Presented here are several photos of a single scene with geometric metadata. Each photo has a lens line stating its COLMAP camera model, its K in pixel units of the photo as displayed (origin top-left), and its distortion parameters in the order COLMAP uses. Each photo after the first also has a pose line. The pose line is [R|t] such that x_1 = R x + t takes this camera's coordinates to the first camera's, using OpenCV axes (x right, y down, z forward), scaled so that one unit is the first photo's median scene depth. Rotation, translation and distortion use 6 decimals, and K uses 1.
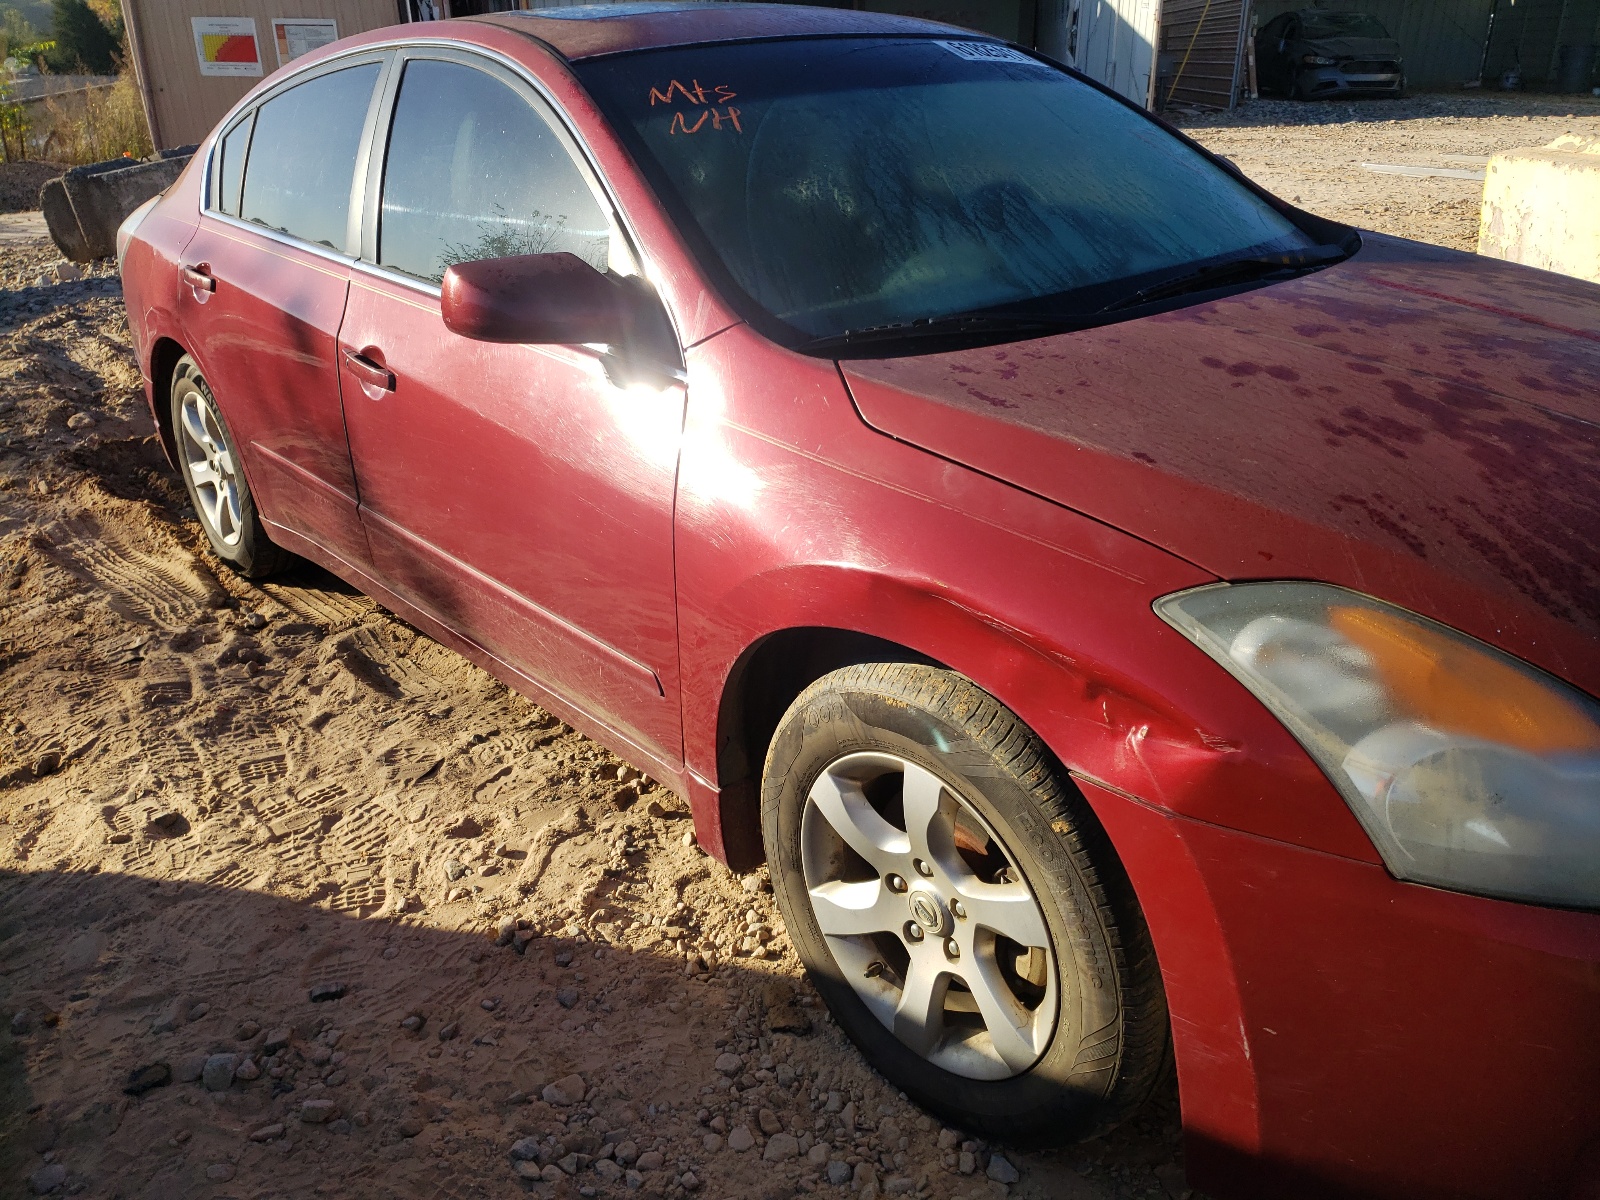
lens RADIAL K [[1252.2, 0, 800.0], [0, 1252.2, 600.0], [0, 0, 1]] dist [-0.012487, 0.058918]
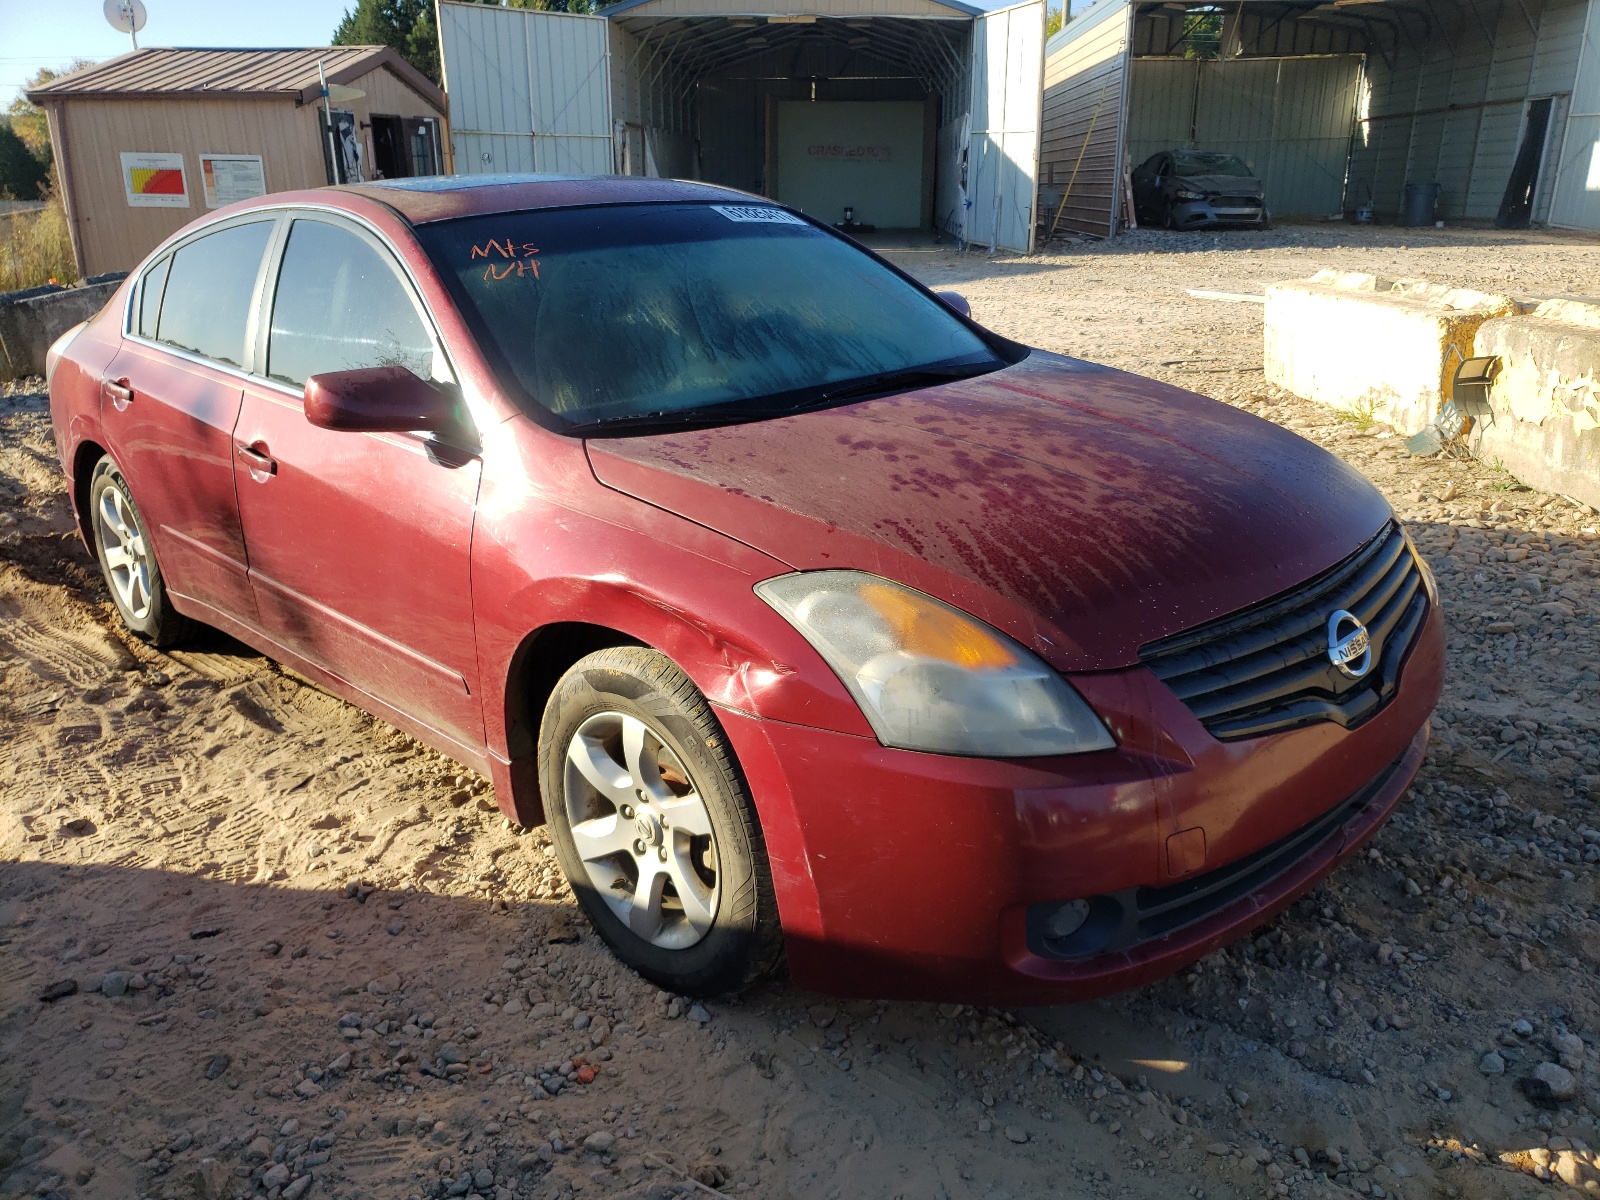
lens RADIAL K [[1252.2, 0, 800.0], [0, 1252.2, 600.0], [0, 0, 1]] dist [-0.012487, 0.058918]
pose [[0.998367, -0.012404, 0.055758, 0.131553], [0.017392, 0.995801, -0.089881, 0.081794], [-0.054409, 0.090704, 0.994391, -0.273666]]
